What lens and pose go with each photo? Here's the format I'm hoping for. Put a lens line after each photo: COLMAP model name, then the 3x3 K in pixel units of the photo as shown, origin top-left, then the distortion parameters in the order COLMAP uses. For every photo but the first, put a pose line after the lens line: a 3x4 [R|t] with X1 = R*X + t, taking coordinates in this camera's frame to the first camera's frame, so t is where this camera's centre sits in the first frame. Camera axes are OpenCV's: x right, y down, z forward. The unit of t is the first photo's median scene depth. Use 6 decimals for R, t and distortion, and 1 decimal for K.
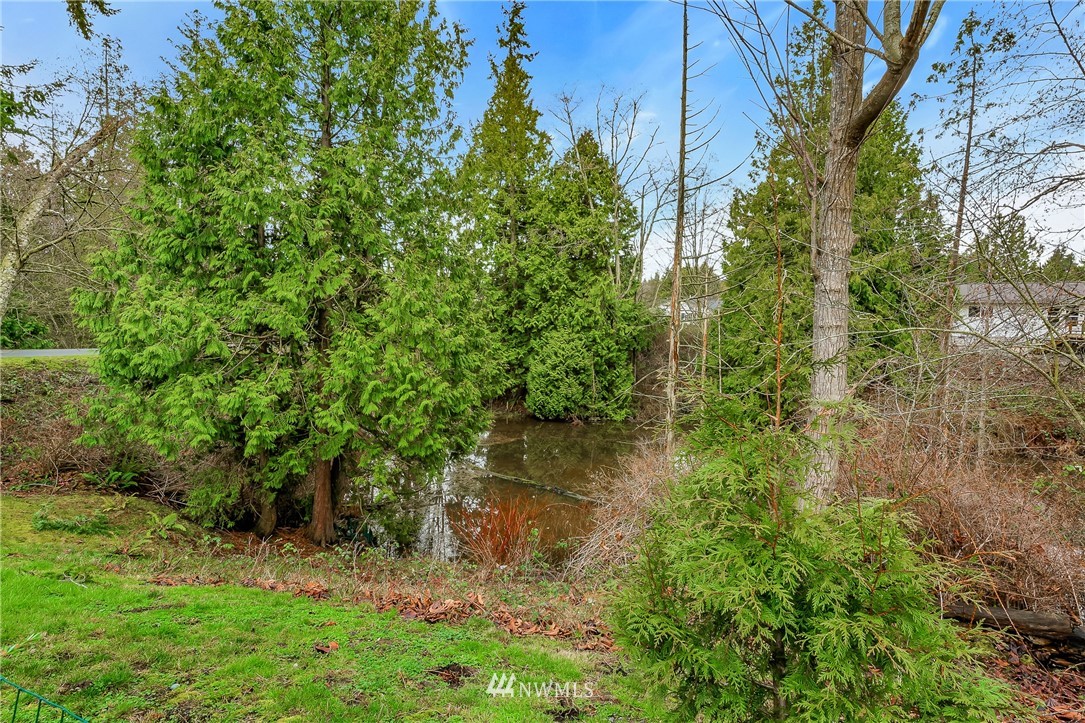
lens RADIAL K [[563.0, 0, 542.5], [0, 563.0, 361.5], [0, 0, 1]] dist [0.020969, 0.000227]
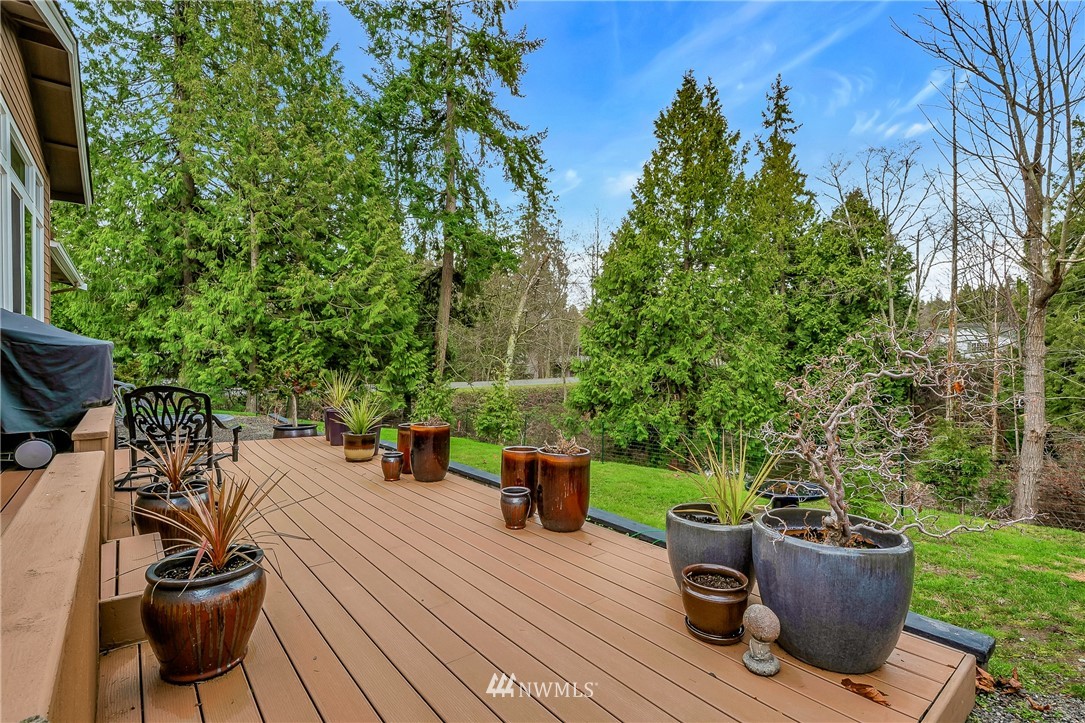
lens RADIAL K [[509.4, 0, 524.3], [0, 509.4, 360.4], [0, 0, 1]] dist [-0.017735, 0.000358]
pose [[0.882563, -0.005977, -0.470156, -0.034756], [-0.019779, 0.998562, -0.049825, -0.007362], [0.469778, 0.053273, 0.881176, -0.185722]]
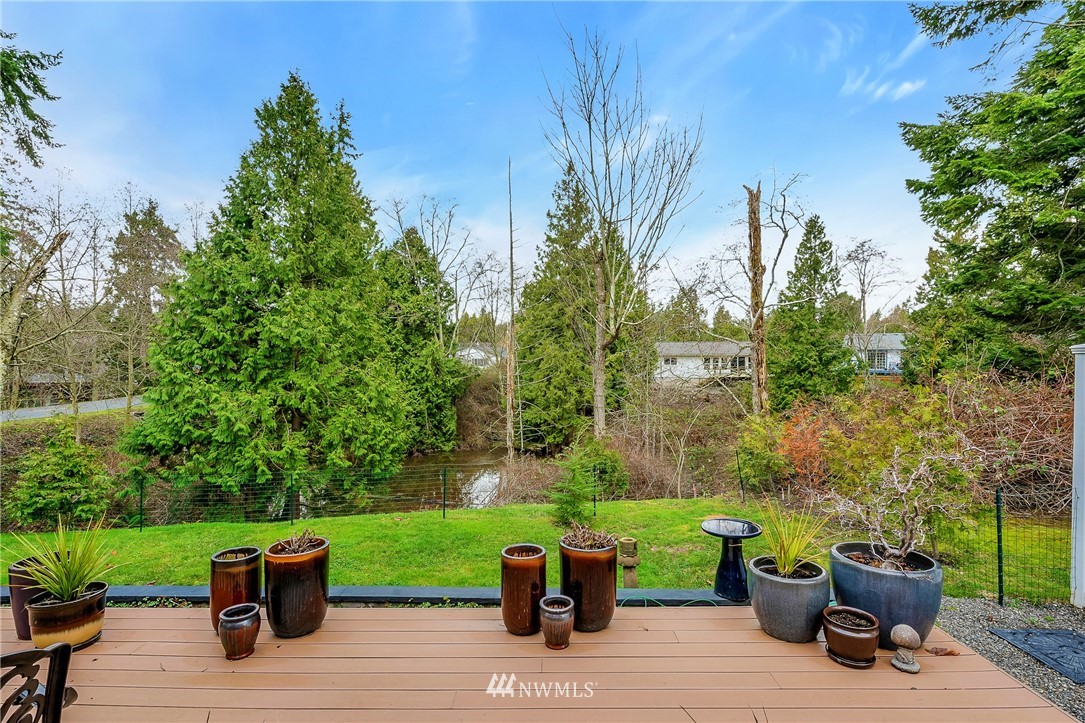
lens RADIAL K [[506.5, 0, 547.9], [0, 506.5, 371.8], [0, 0, 1]] dist [-0.002700, -0.001423]
pose [[0.919690, -0.021831, 0.392038, -0.104220], [0.041085, 0.998323, -0.040789, -0.019884], [-0.390490, 0.053620, 0.919044, -0.178130]]
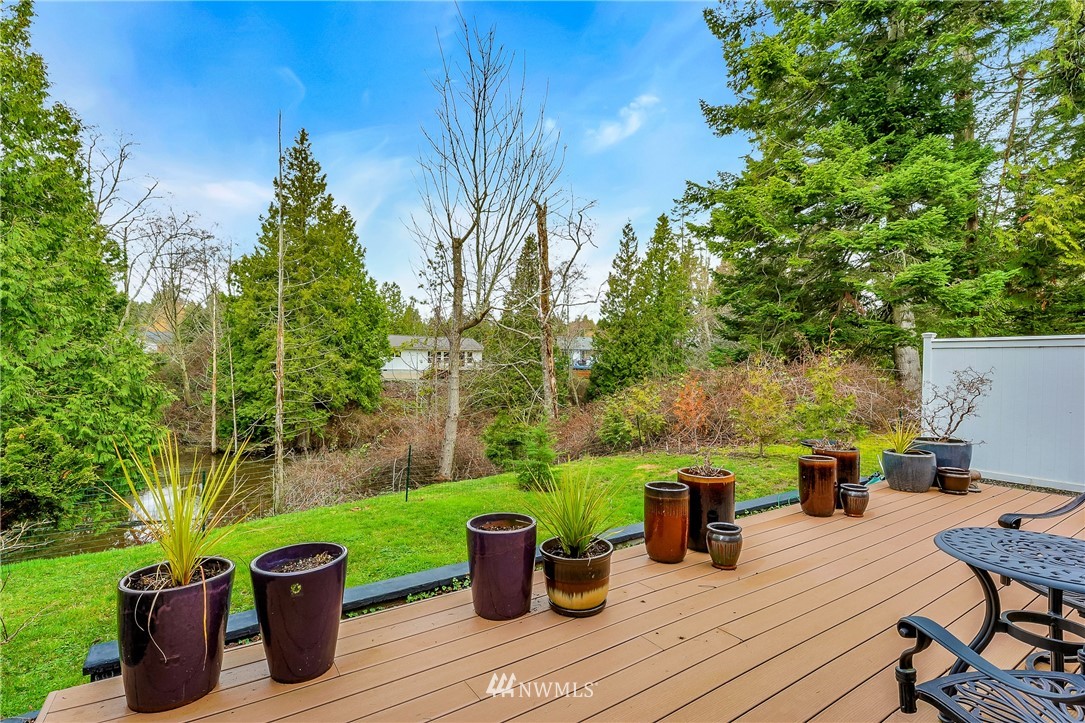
lens RADIAL K [[499.6, 0, 542.5], [0, 499.6, 361.5], [0, 0, 1]] dist [0.000806, -0.000016]
pose [[0.542832, 0.000450, 0.839841, -0.194162], [0.041775, 0.998747, -0.027537, -0.015574], [-0.838802, 0.050033, 0.542133, -0.115753]]
